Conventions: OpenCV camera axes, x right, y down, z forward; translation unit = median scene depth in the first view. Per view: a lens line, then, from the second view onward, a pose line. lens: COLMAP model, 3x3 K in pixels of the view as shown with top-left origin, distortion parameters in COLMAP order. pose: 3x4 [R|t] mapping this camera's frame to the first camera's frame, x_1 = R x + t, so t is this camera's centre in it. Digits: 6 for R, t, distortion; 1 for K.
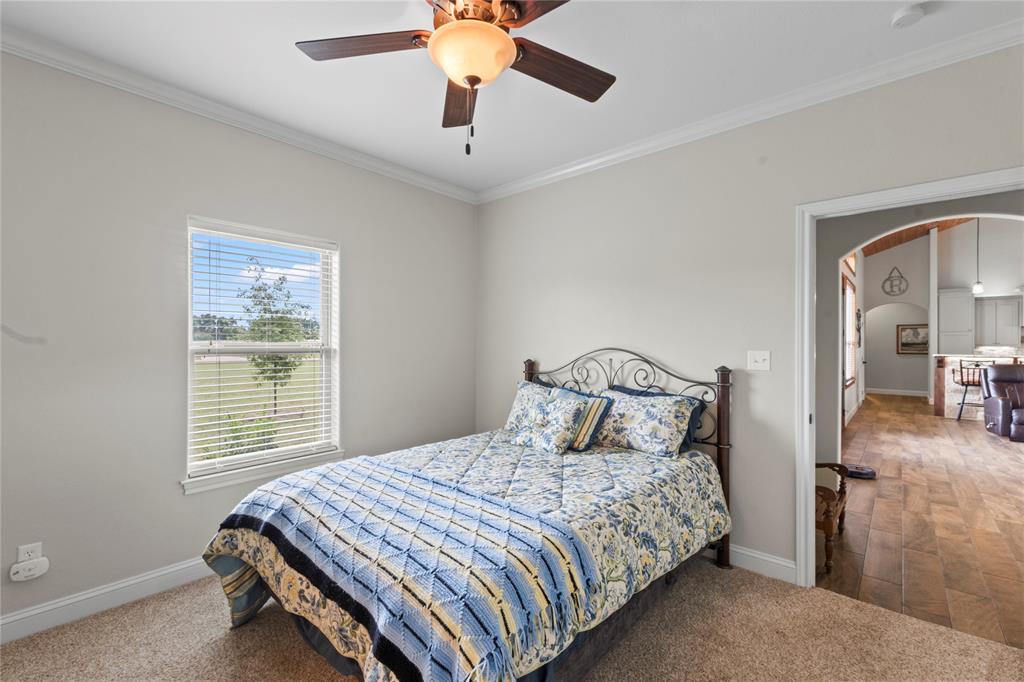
lens RADIAL K [[448.0, 0, 513.7], [0, 448.0, 342.2], [0, 0, 1]] dist [0.007848, -0.003318]
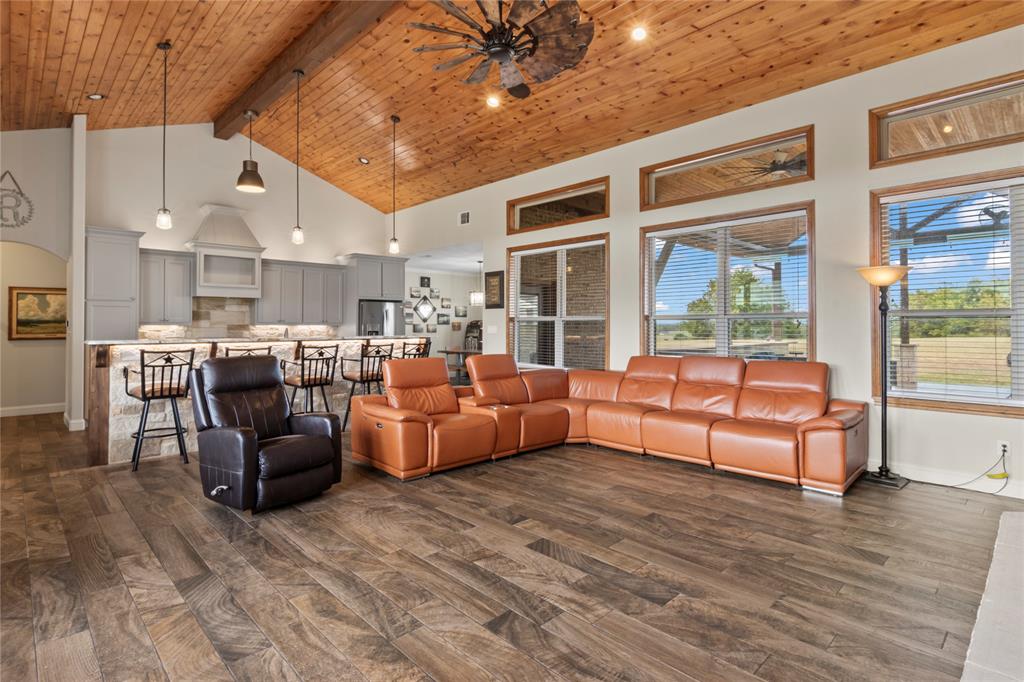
lens RADIAL K [[513.7, 0, 495.1], [0, 513.7, 316.0], [0, 0, 1]] dist [0.005579, -0.001206]
pose [[0.104706, 0.013533, 0.994411, 0.424398], [0.000492, 0.999907, -0.013659, 0.007607], [-0.994503, 0.001920, 0.104689, 0.505490]]
